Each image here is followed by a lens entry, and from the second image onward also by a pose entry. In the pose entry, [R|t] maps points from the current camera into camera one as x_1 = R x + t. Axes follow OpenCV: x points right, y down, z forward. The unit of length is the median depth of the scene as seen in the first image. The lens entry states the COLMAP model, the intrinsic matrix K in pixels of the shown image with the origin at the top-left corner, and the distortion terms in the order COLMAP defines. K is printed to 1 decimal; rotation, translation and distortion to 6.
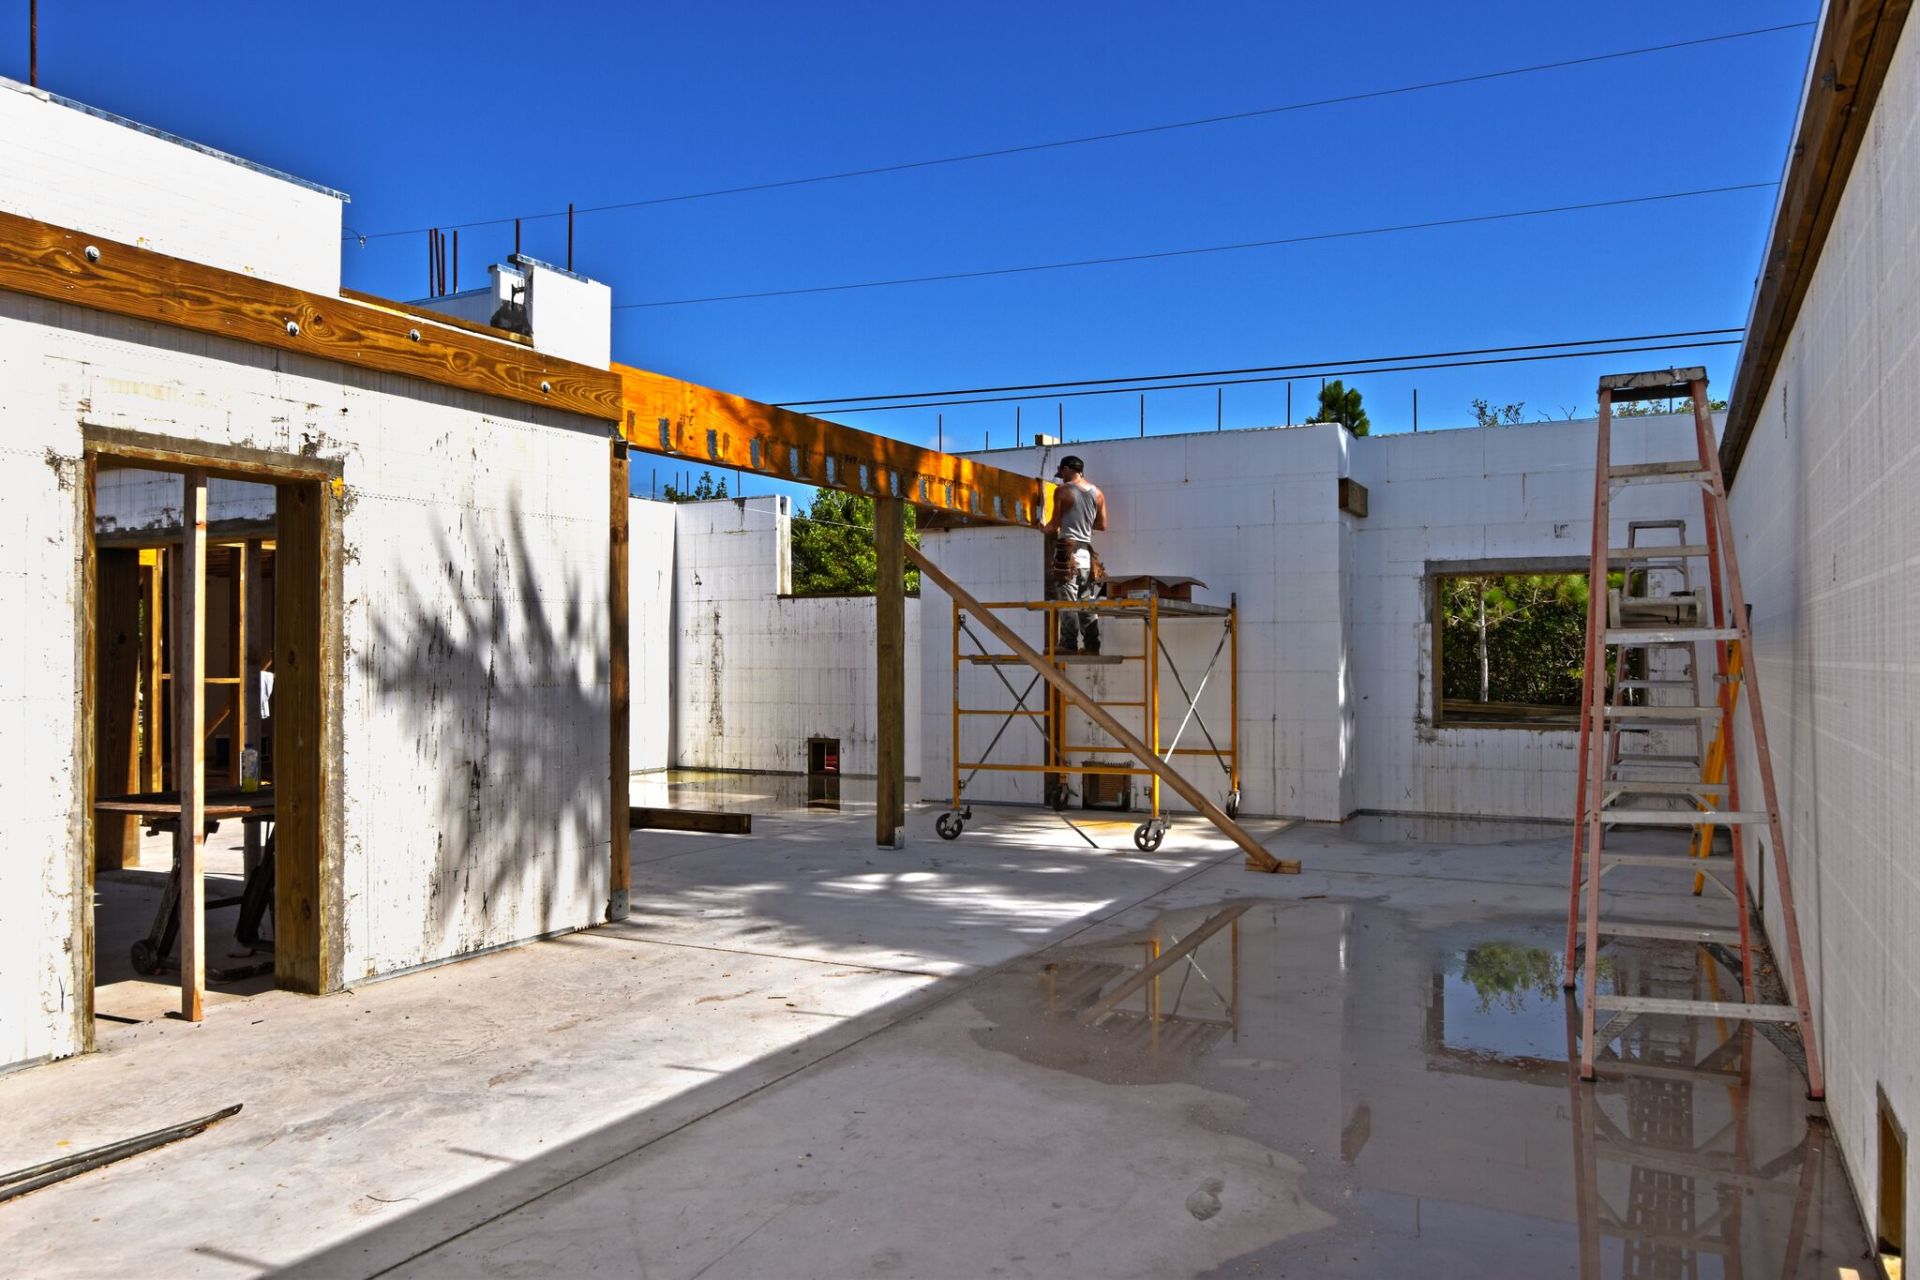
lens RADIAL K [[1445.0, 0, 963.3], [0, 1445.0, 643.2], [0, 0, 1]] dist [-0.010074, -0.002896]
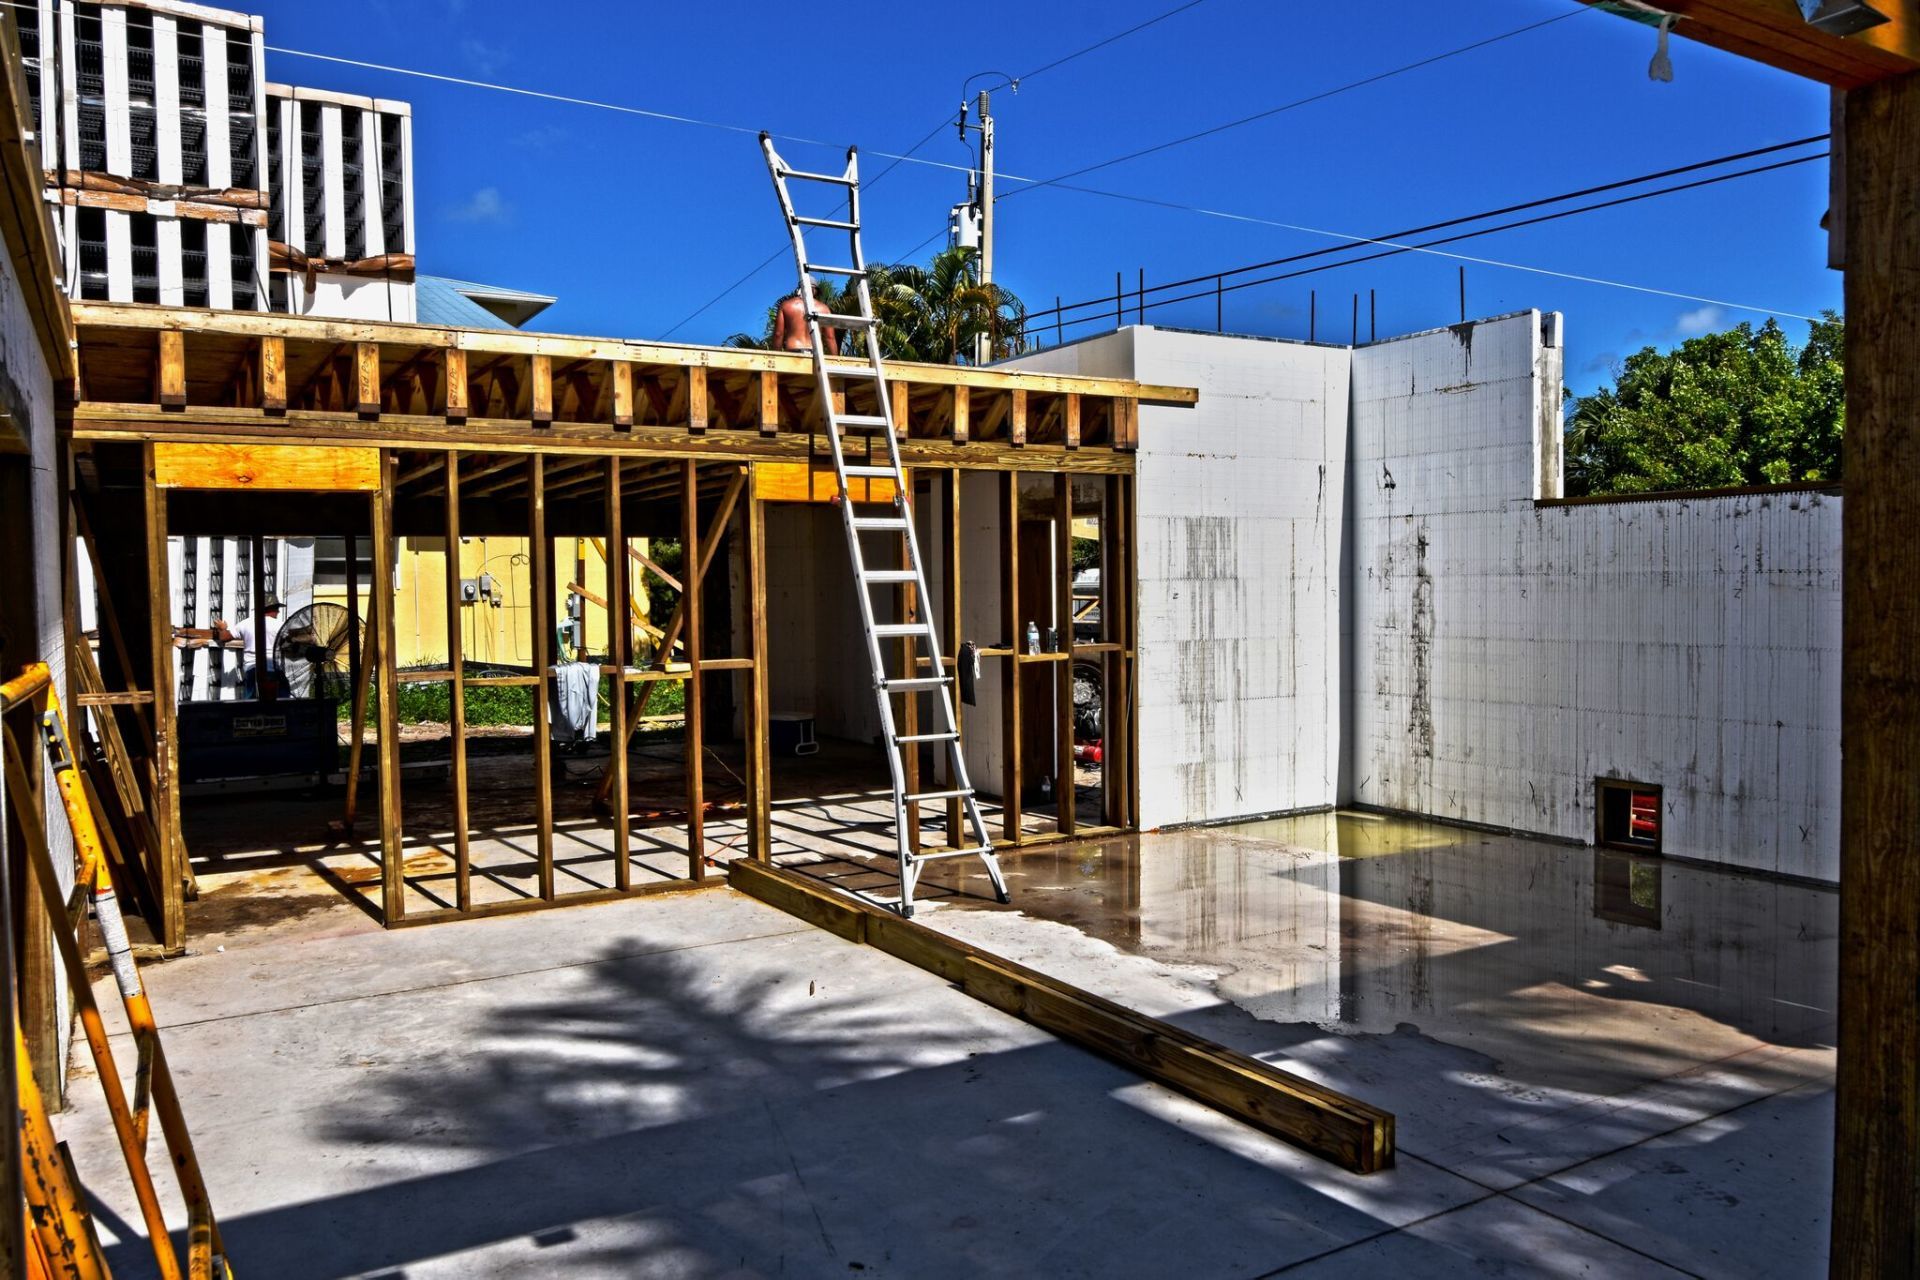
lens RADIAL K [[1445.0, 0, 964.8], [0, 1445.0, 638.5], [0, 0, 1]] dist [-0.010074, -0.002896]
pose [[0.860783, 0.011928, -0.508832, -0.038911], [0.014510, 0.998744, 0.047960, -0.011395], [0.508765, -0.048666, 0.859529, 0.435220]]
